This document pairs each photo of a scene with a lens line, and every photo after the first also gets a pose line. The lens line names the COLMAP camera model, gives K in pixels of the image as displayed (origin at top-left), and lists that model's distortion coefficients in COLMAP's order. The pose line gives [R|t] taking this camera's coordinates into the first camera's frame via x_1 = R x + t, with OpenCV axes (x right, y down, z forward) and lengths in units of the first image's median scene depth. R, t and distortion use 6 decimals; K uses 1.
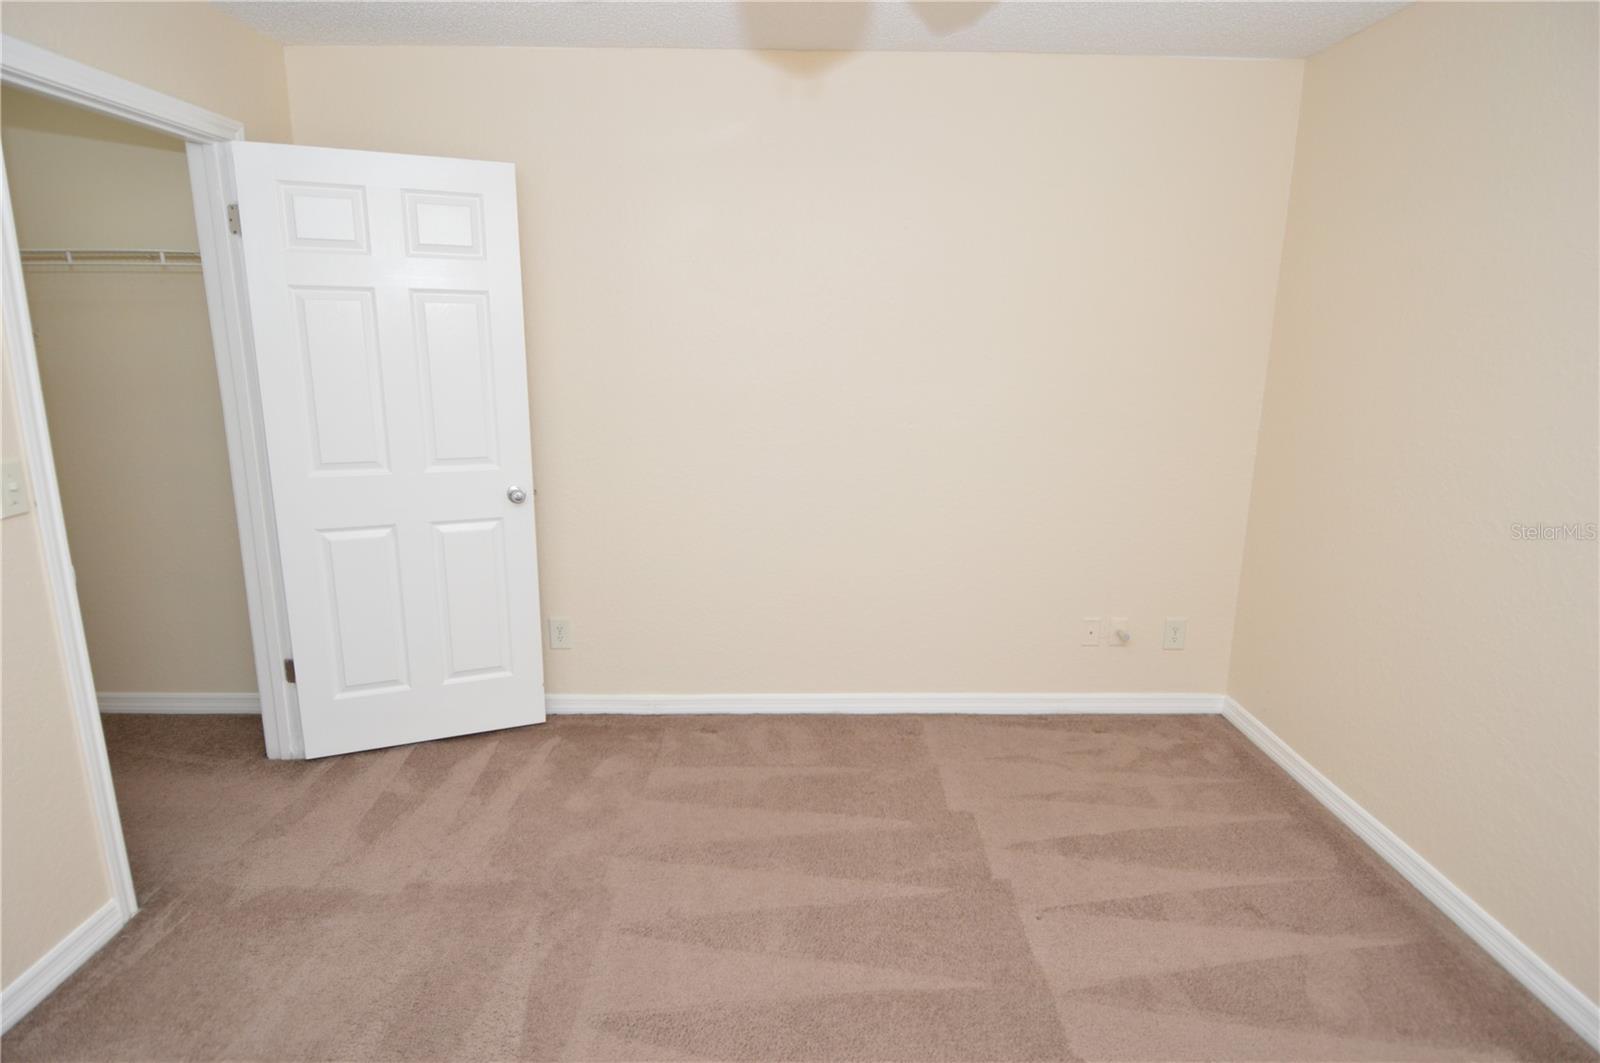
lens RADIAL K [[848.9, 0, 805.3], [0, 848.9, 523.2], [0, 0, 1]] dist [0.016892, -0.028542]
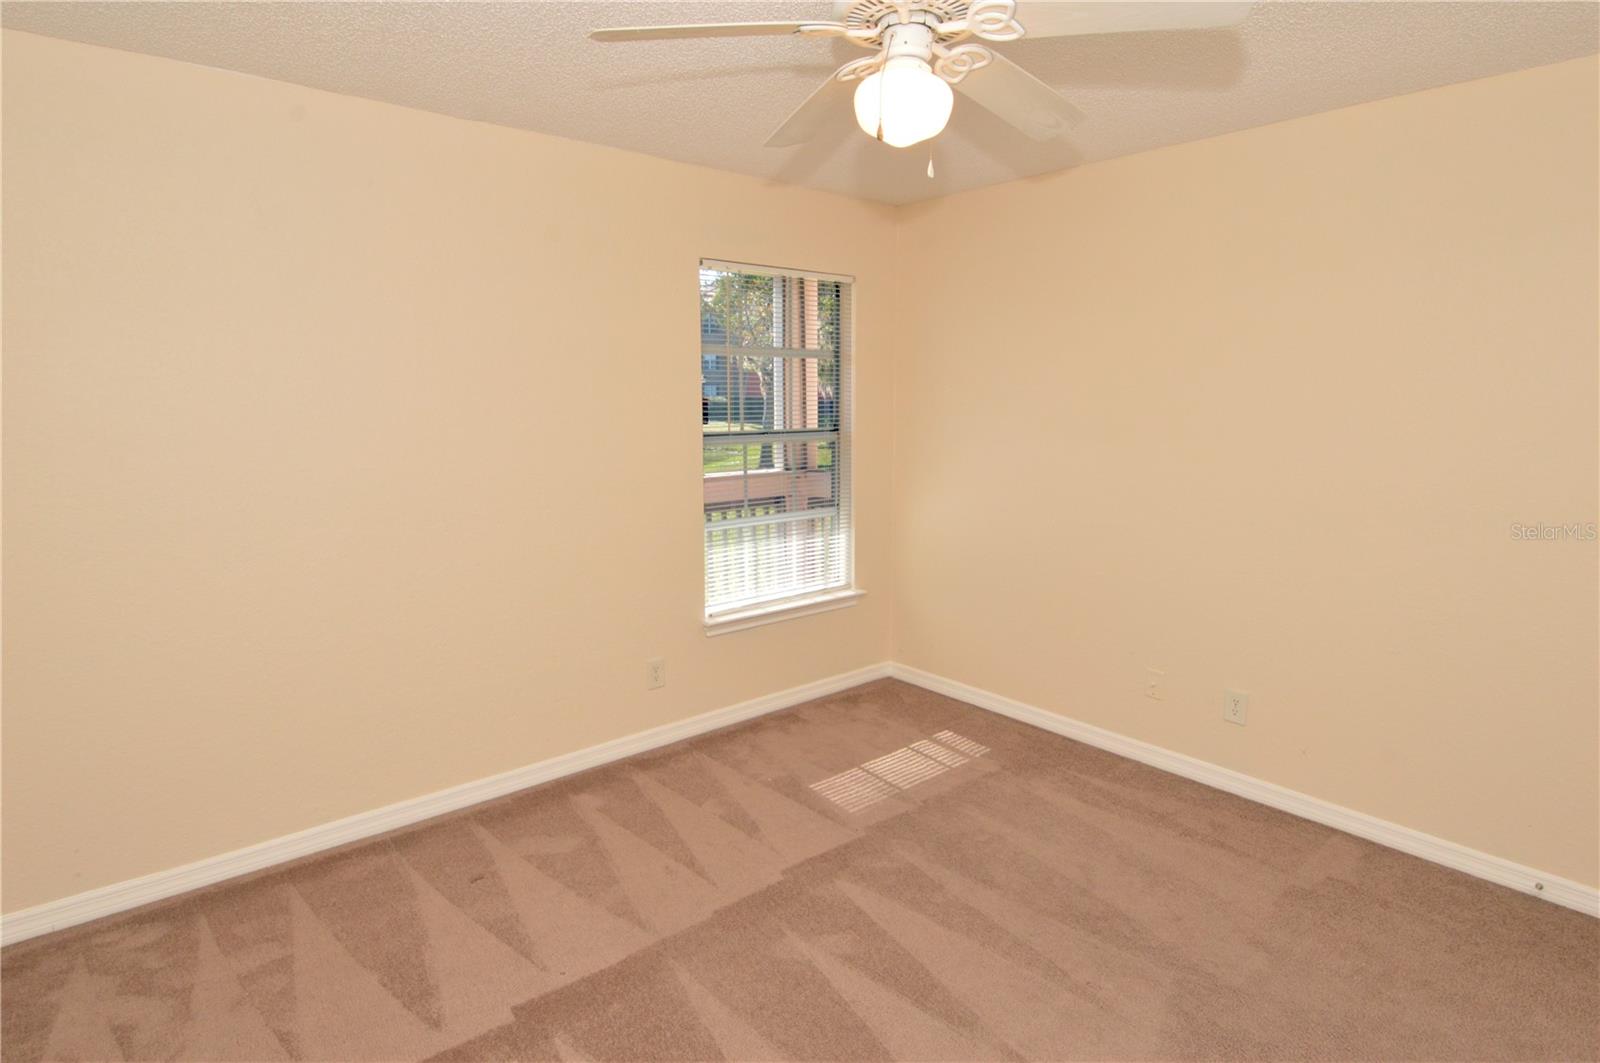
lens RADIAL K [[848.9, 0, 805.3], [0, 848.9, 523.2], [0, 0, 1]] dist [0.016892, -0.028542]
pose [[-0.638594, -0.124508, 0.759405, -0.466867], [0.163155, 0.942485, 0.291724, -0.217569], [-0.752049, 0.310194, -0.581551, 0.934213]]
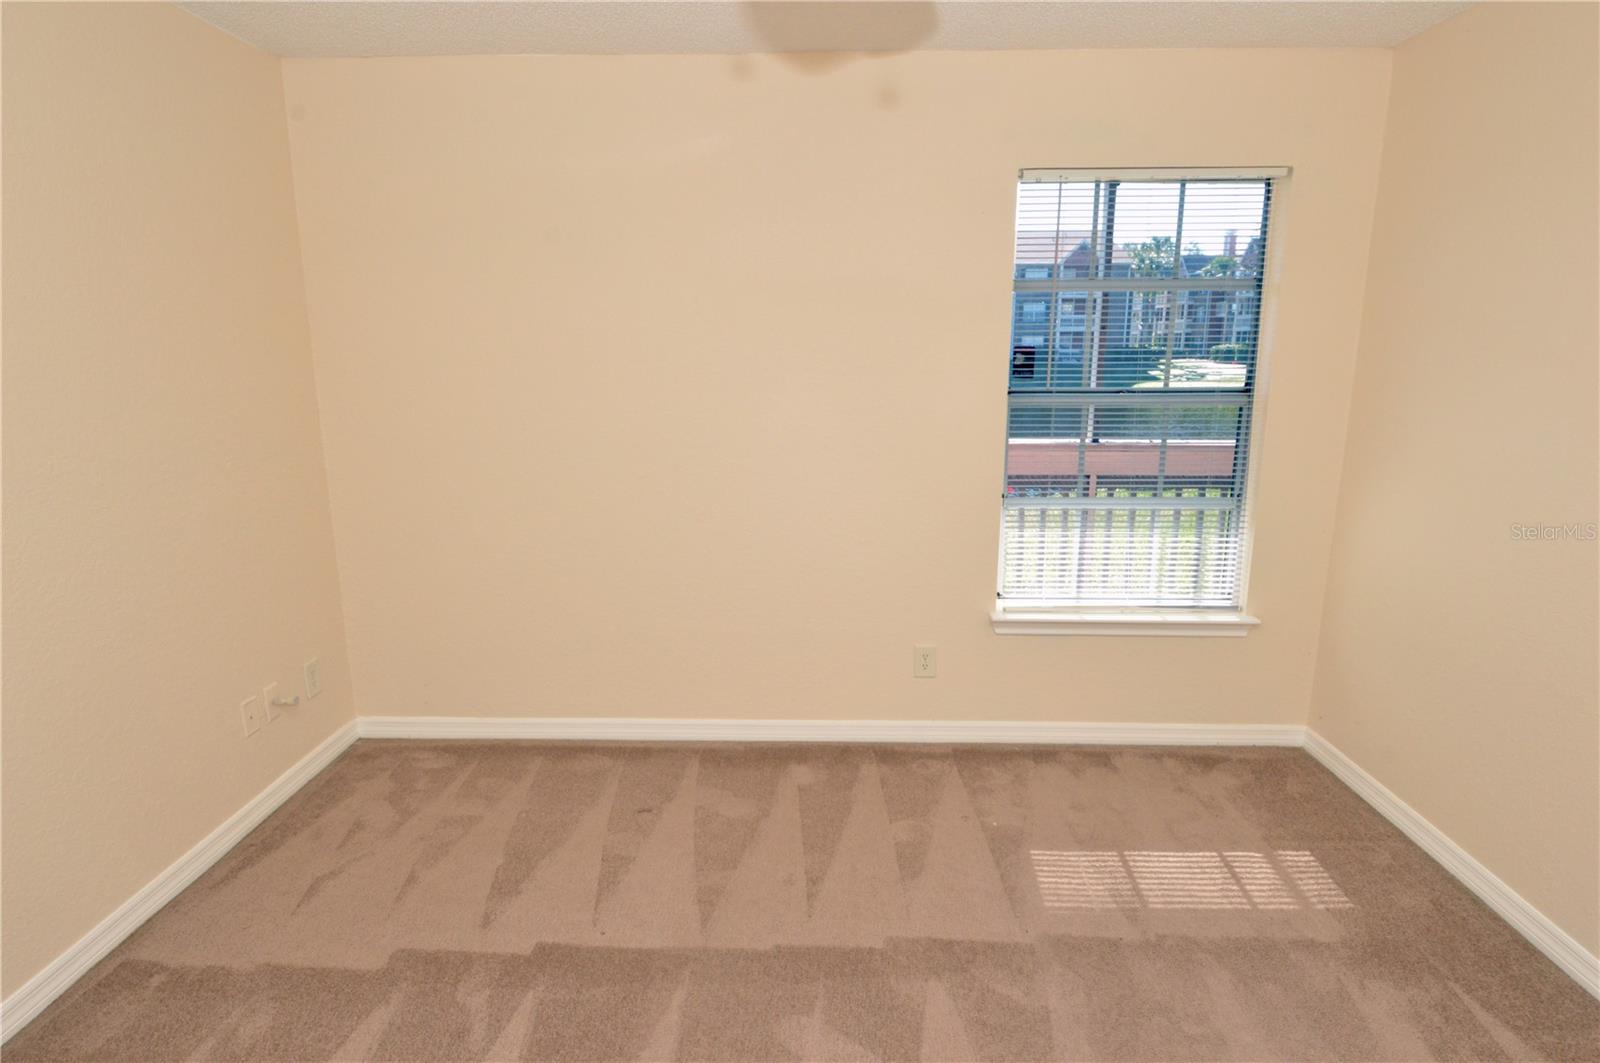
lens RADIAL K [[848.9, 0, 805.3], [0, 848.9, 523.2], [0, 0, 1]] dist [0.016892, -0.028542]
pose [[0.041082, -0.216275, 0.975468, -0.448428], [0.221018, 0.954074, 0.202224, -0.107572], [-0.974404, 0.207288, 0.086996, 0.454597]]
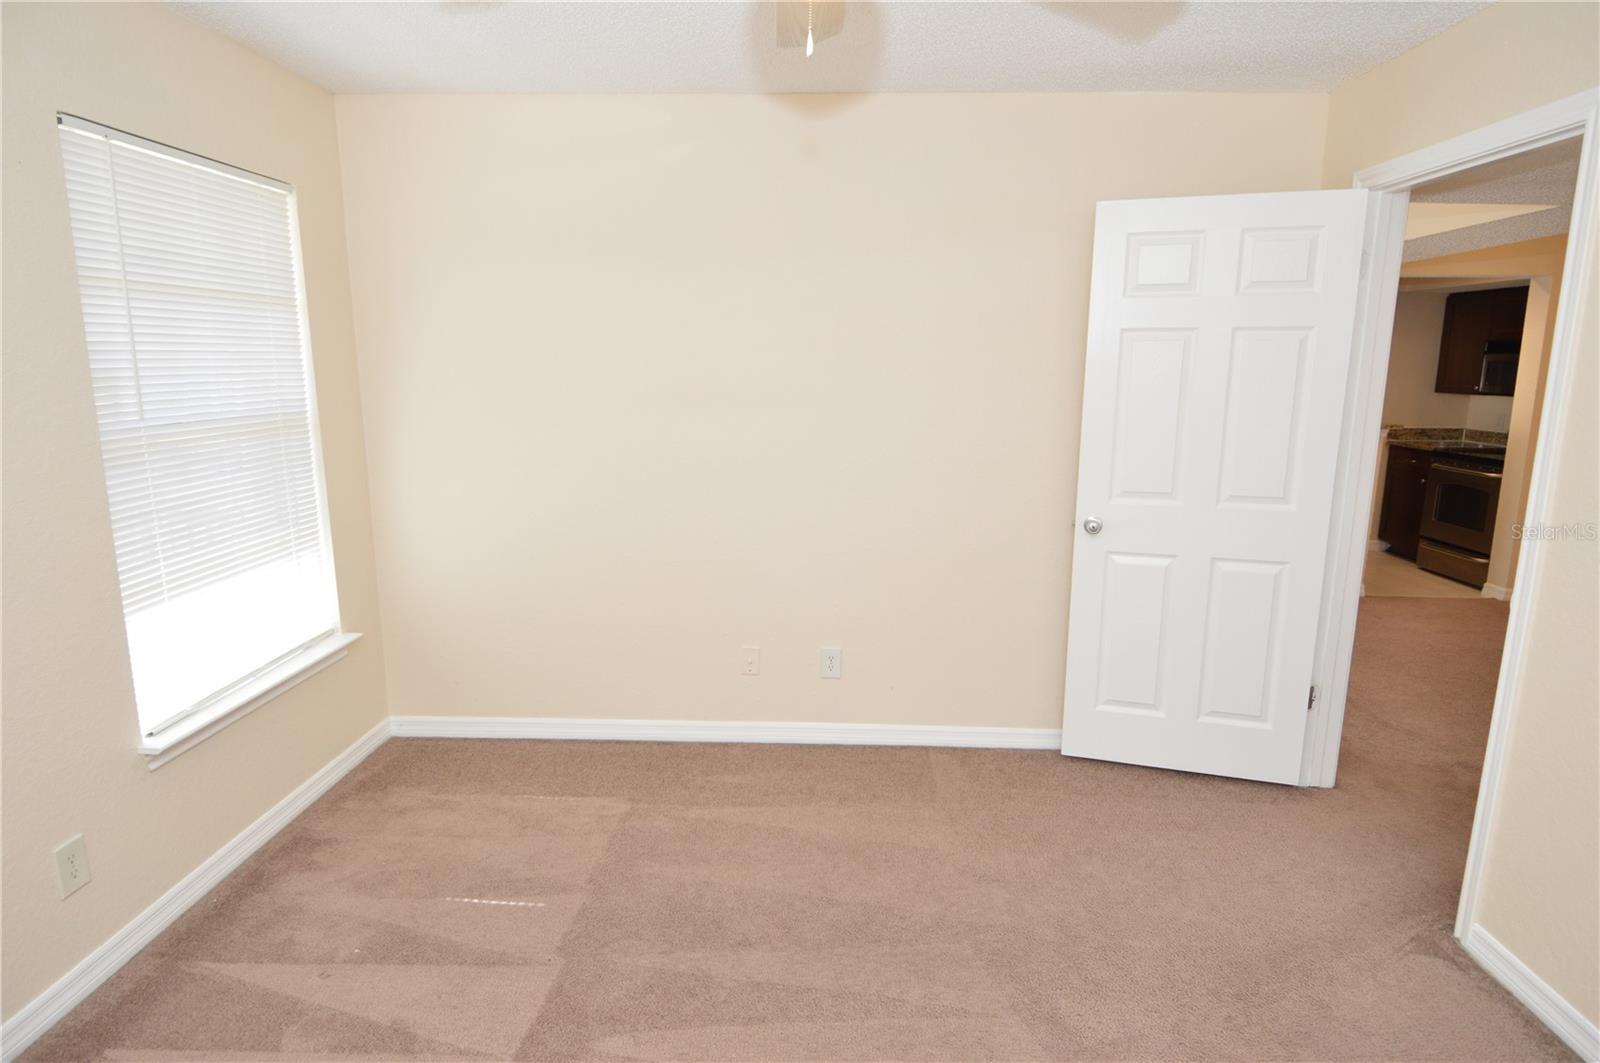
lens RADIAL K [[848.9, 0, 805.3], [0, 848.9, 523.2], [0, 0, 1]] dist [0.016892, -0.028542]
pose [[-0.998523, -0.023648, 0.048921, -0.024260], [-0.002231, 0.917413, 0.397931, -0.210828], [-0.054291, 0.397234, -0.916110, 0.926349]]
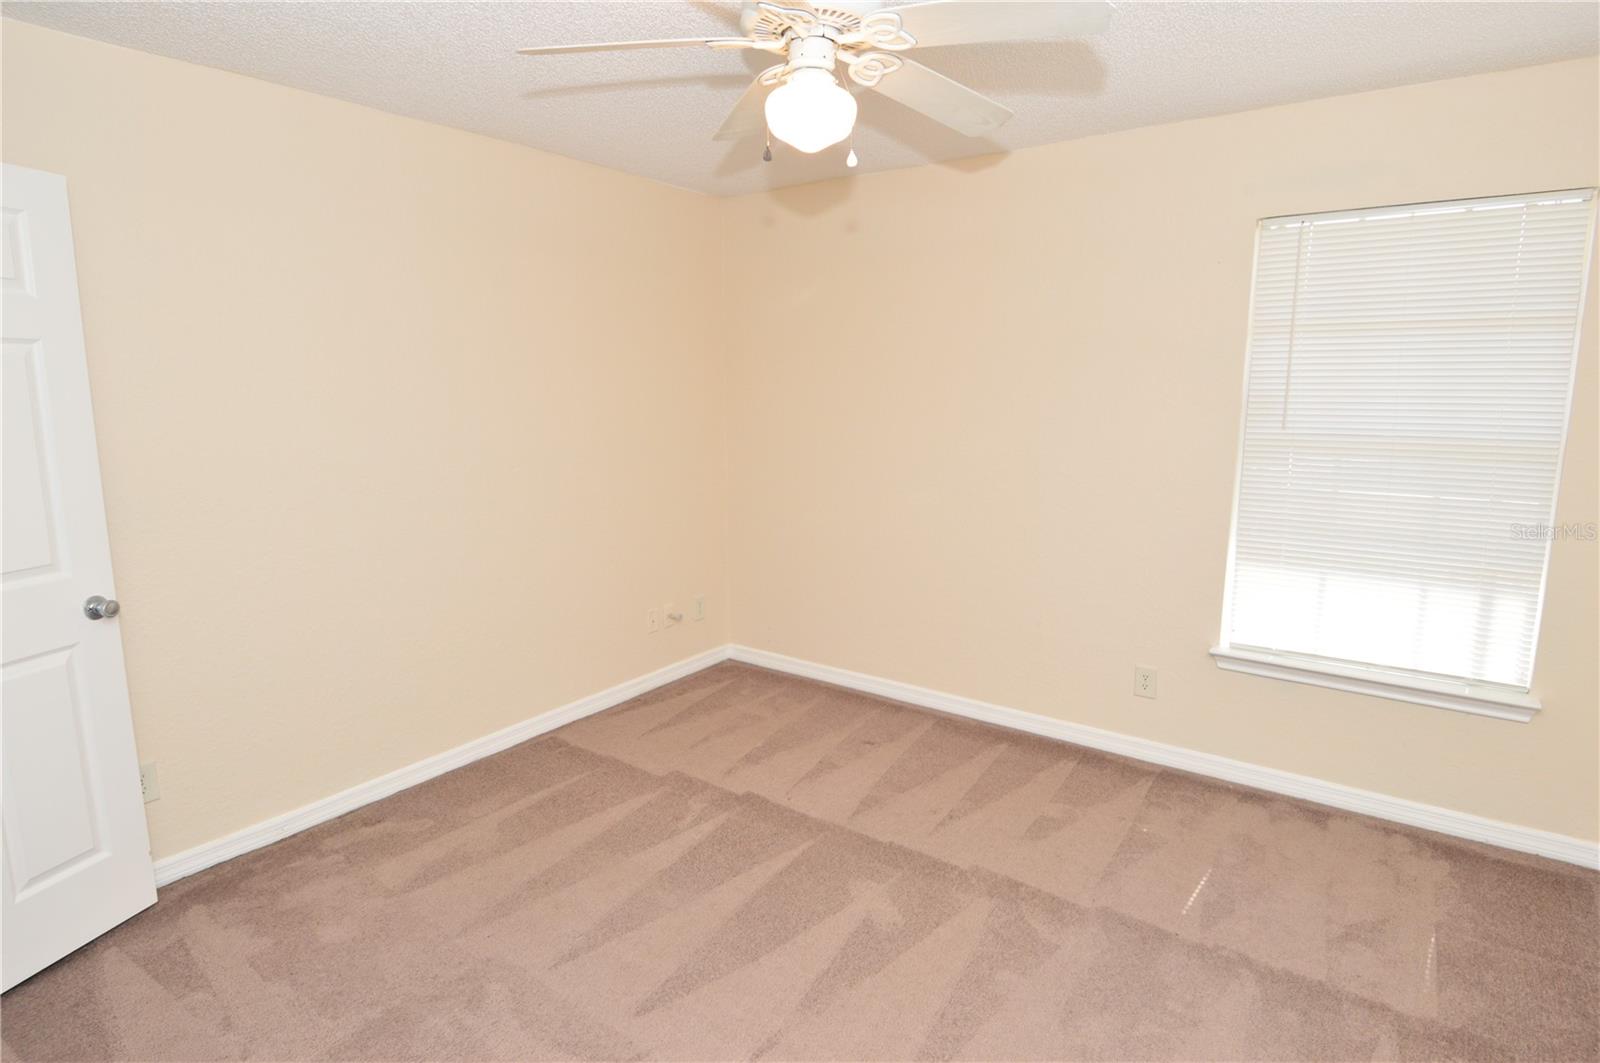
lens RADIAL K [[848.9, 0, 805.3], [0, 848.9, 523.2], [0, 0, 1]] dist [0.016892, -0.028542]
pose [[0.598723, -0.143233, 0.788045, -0.578502], [0.183353, 0.982264, 0.039230, -0.024021], [-0.779687, 0.121002, 0.614367, 0.051030]]
